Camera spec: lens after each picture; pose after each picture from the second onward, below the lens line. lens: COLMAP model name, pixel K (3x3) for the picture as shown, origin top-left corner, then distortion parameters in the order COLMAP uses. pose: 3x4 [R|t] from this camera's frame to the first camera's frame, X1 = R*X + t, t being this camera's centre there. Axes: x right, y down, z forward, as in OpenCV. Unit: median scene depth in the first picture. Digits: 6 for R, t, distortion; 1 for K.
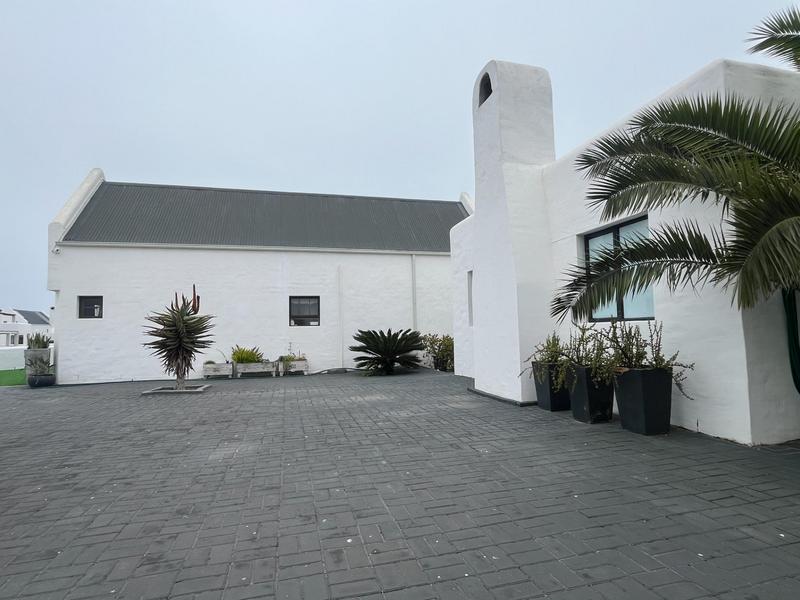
lens RADIAL K [[425.7, 0, 400.0], [0, 425.7, 300.0], [0, 0, 1]] dist [0.002093, 0.000465]
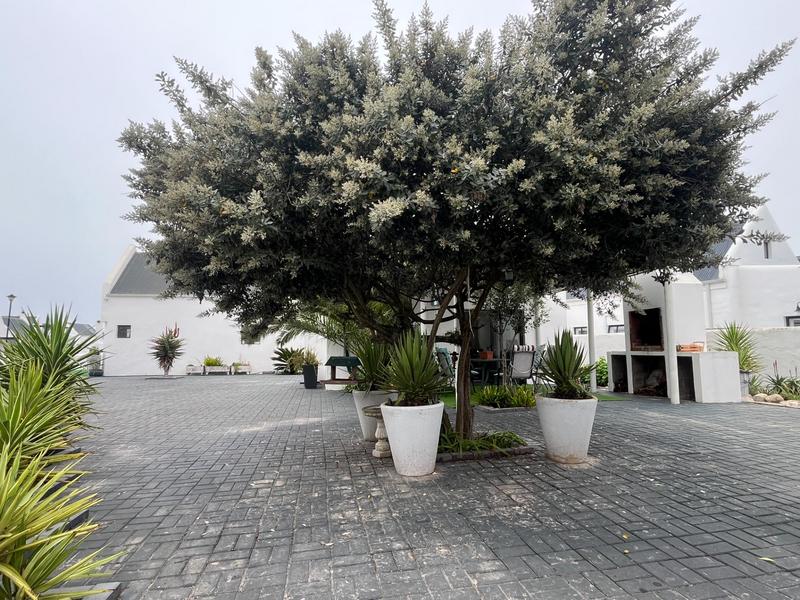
lens RADIAL K [[425.7, 0, 400.0], [0, 425.7, 300.0], [0, 0, 1]] dist [0.002093, 0.000465]
pose [[0.996220, 0.008226, -0.086471, 0.520348], [-0.010445, 0.999627, -0.025240, -0.076621], [0.086231, 0.026048, 0.995935, -0.607808]]
